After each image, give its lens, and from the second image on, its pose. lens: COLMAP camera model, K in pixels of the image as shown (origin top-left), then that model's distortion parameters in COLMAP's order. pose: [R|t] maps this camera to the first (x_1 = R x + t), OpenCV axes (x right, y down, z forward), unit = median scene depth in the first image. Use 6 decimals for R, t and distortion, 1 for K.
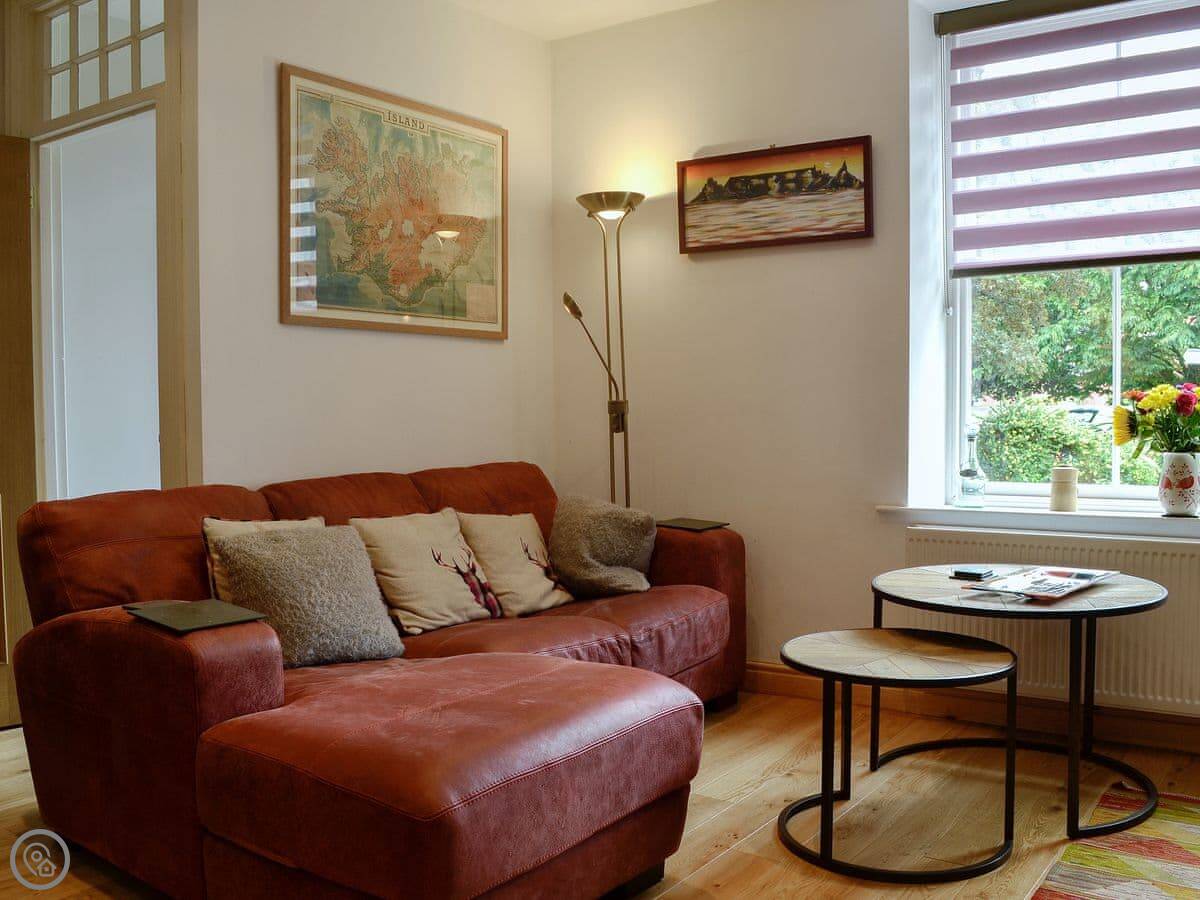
lens RADIAL K [[1160.0, 0, 599.1], [0, 1160.0, 447.4], [0, 0, 1]] dist [-0.061758, 0.000000]
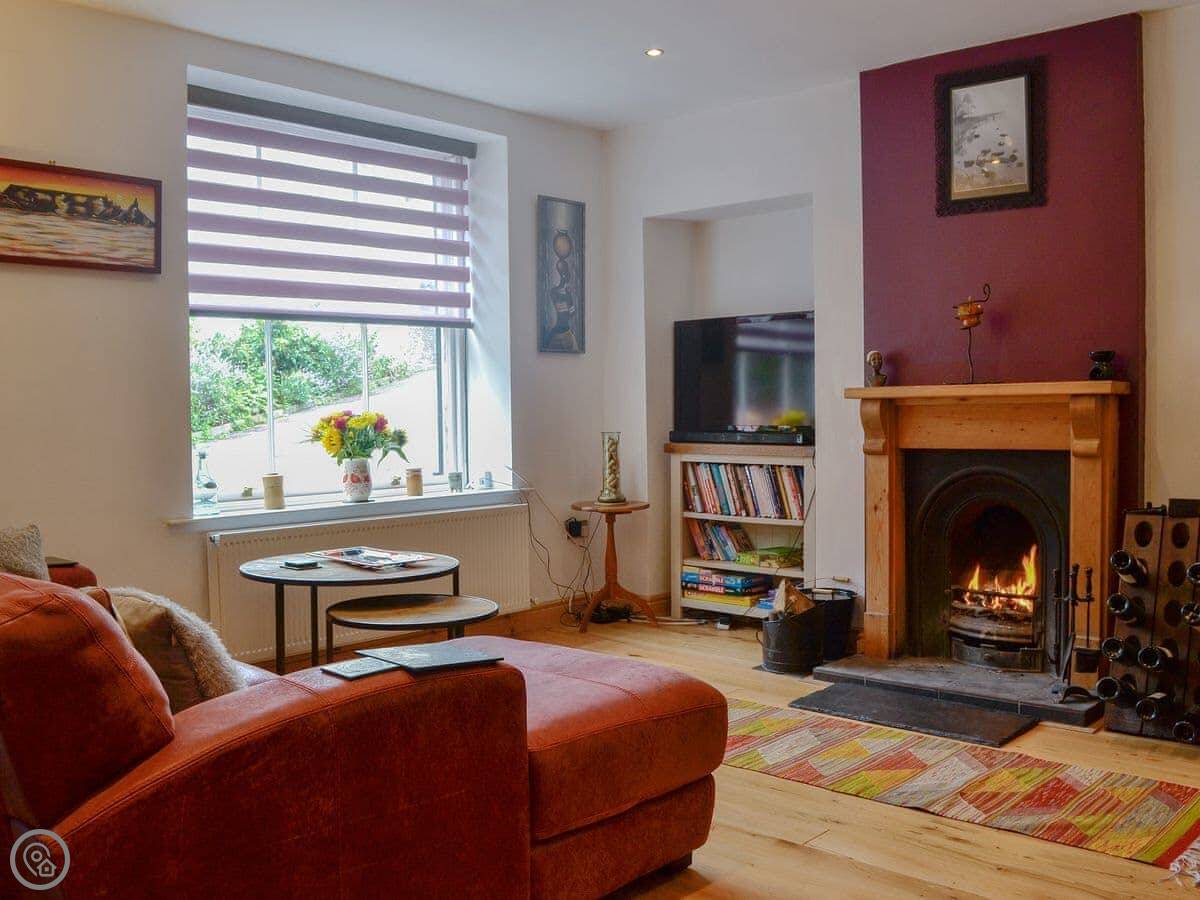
lens RADIAL K [[1160.0, 0, 599.6], [0, 1160.0, 451.6], [0, 0, 1]] dist [-0.061758, 0.000000]
pose [[0.117758, -0.030928, 0.992561, -0.770987], [0.047153, 0.998562, 0.025520, -0.022503], [-0.991922, 0.043797, 0.119047, 0.453238]]
